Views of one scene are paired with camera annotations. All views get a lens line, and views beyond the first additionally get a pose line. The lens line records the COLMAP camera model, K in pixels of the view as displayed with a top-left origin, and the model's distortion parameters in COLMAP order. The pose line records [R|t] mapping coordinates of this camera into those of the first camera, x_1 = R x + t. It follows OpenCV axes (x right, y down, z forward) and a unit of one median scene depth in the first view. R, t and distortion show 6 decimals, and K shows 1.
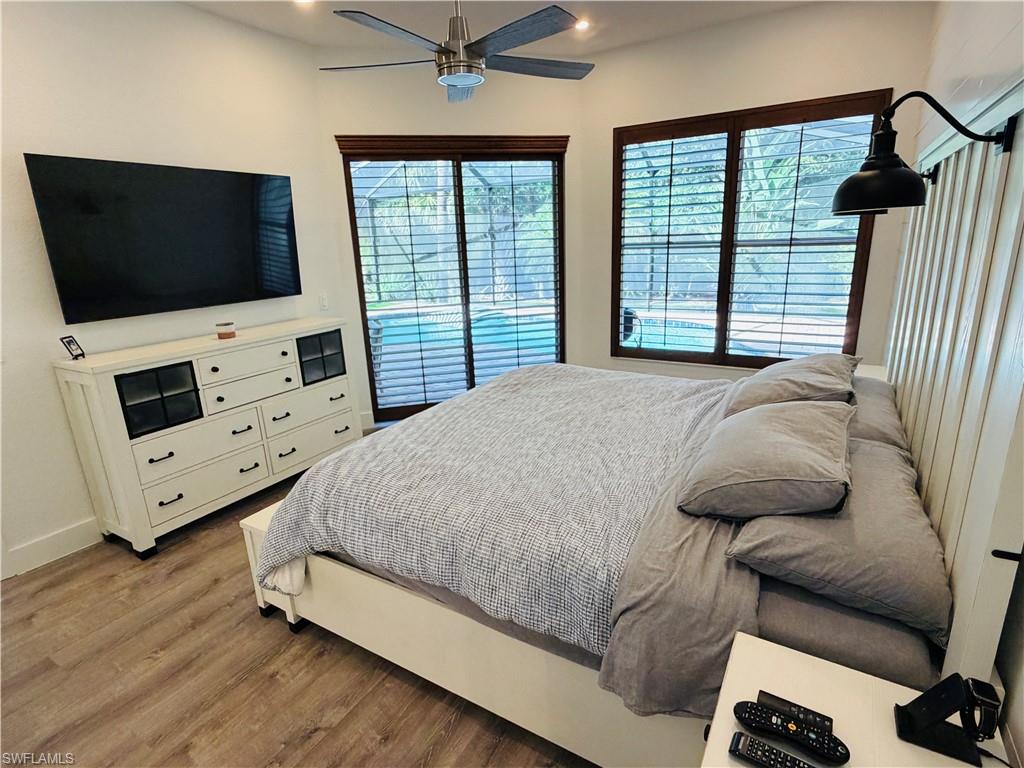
lens RADIAL K [[510.8, 0, 509.4], [0, 510.8, 383.7], [0, 0, 1]] dist [0.003244, -0.001466]
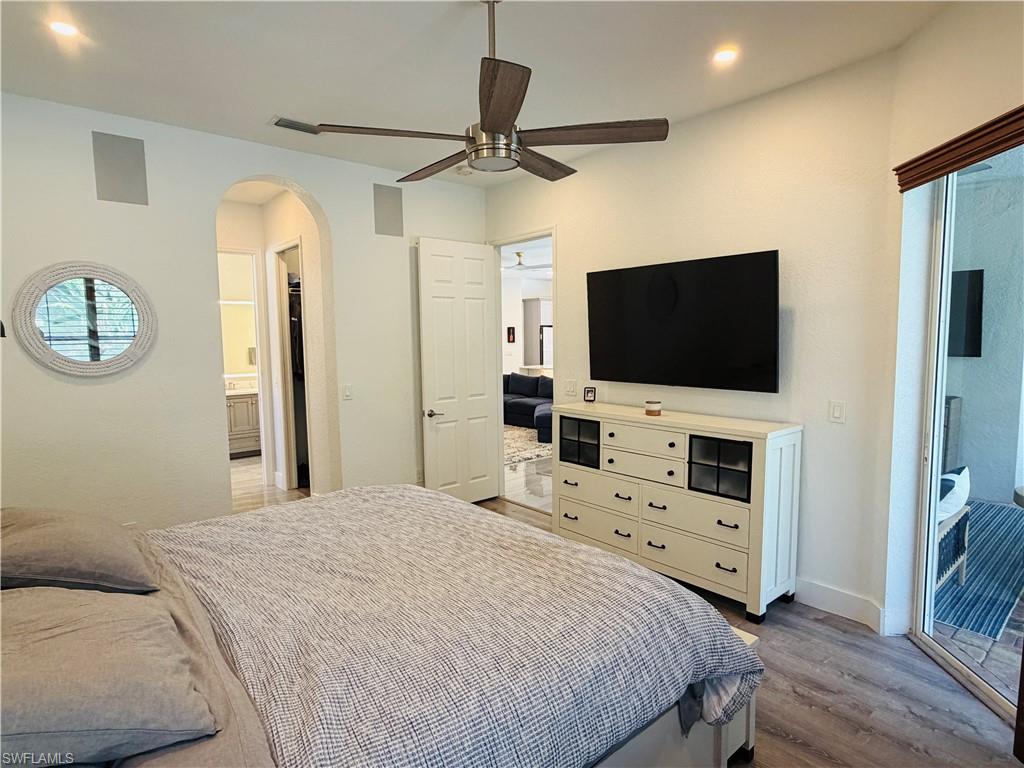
lens RADIAL K [[574.1, 0, 513.6], [0, 574.1, 384.6], [0, 0, 1]] dist [-0.001721, 0.001850]
pose [[-0.314473, 0.135753, -0.939509, 0.694962], [-0.226061, 0.950538, 0.213013, -0.359463], [0.921956, 0.279373, -0.268230, 1.096532]]
